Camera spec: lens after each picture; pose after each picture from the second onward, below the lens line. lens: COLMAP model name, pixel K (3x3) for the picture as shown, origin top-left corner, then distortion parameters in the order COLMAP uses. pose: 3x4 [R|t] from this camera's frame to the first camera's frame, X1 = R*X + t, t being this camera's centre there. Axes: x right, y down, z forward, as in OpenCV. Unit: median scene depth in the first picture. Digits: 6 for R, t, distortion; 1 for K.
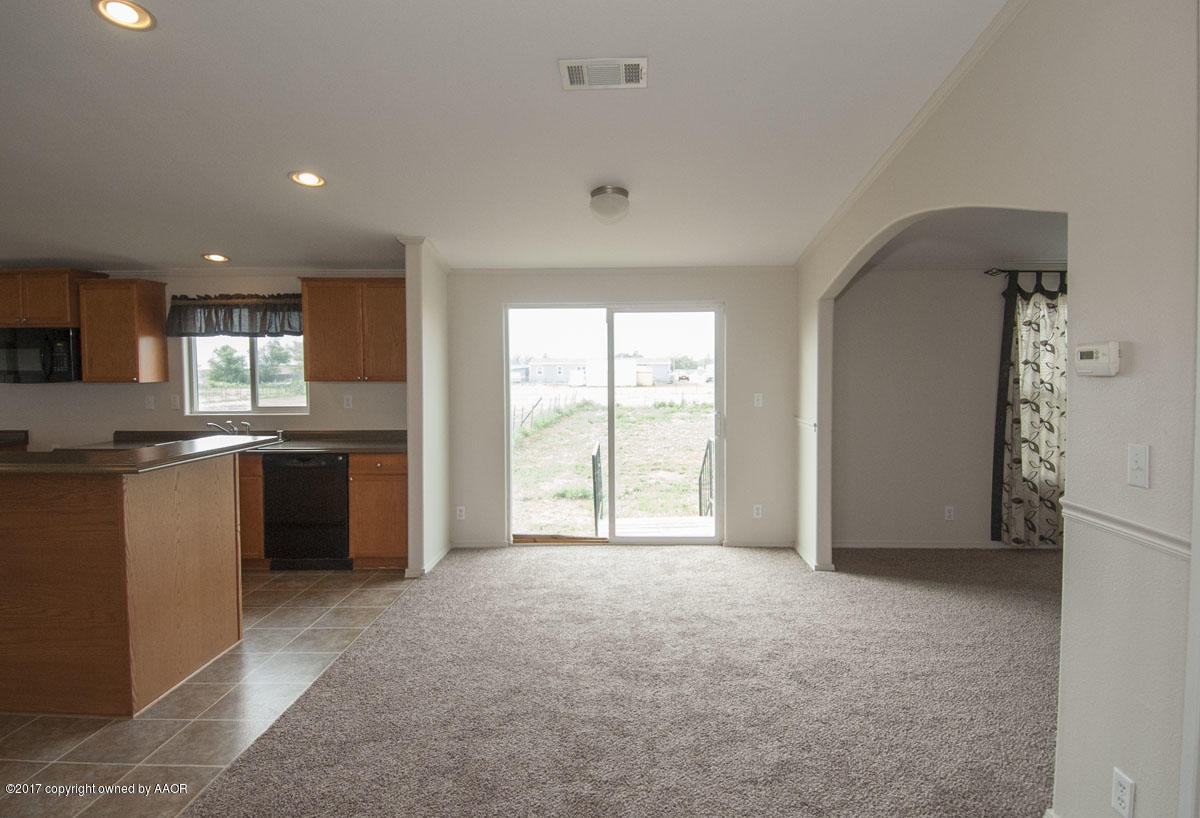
lens RADIAL K [[671.1, 0, 599.7], [0, 671.1, 407.1], [0, 0, 1]] dist [-0.007814, -0.000967]
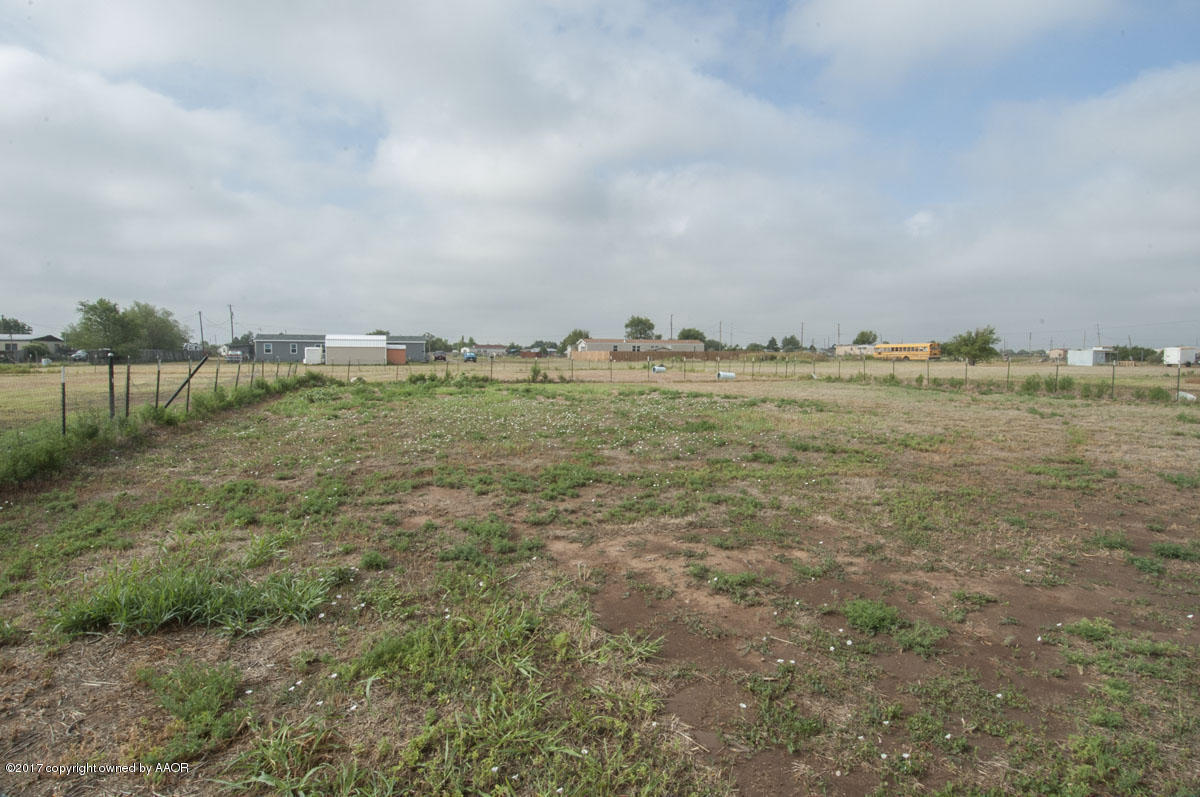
lens RADIAL K [[664.1, 0, 600.4], [0, 664.1, 398.7], [0, 0, 1]] dist [-0.002597, -0.001151]
pose [[0.934590, -0.021241, 0.355092, 0.015489], [0.016746, 0.999736, 0.015728, 0.011635], [-0.355332, -0.008753, 0.934699, 0.220431]]
